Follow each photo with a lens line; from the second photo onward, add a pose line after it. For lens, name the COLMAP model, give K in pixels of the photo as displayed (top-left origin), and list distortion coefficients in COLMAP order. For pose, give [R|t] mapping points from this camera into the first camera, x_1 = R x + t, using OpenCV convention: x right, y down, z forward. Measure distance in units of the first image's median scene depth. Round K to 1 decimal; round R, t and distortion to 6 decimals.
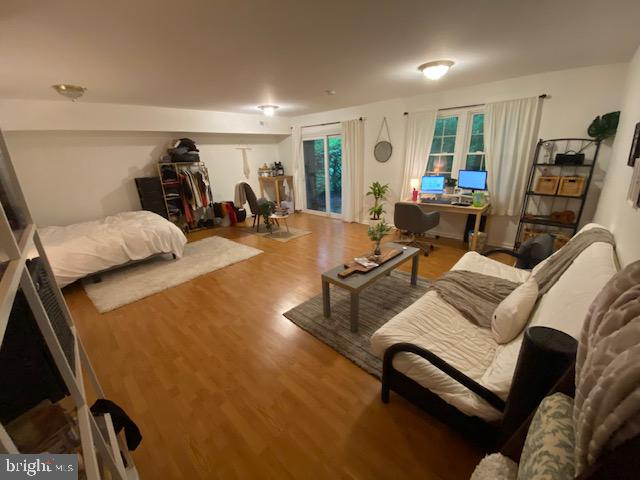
lens RADIAL K [[257.9, 0, 320.0], [0, 257.9, 240.0], [0, 0, 1]] dist [0.000130, -0.000145]
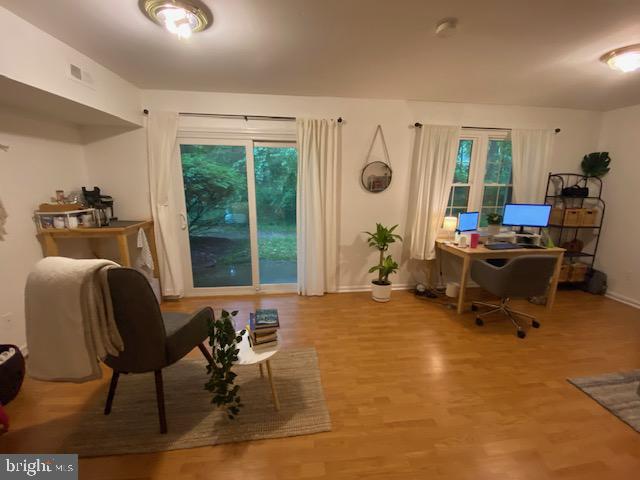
lens RADIAL K [[264.9, 0, 320.0], [0, 264.9, 240.0], [0, 0, 1]] dist [0.021145, -0.000139]
pose [[0.647117, -0.118885, 0.753064, -0.356573], [0.207729, 0.977889, -0.024127, -0.198511], [-0.733545, 0.172046, 0.657504, 0.680182]]
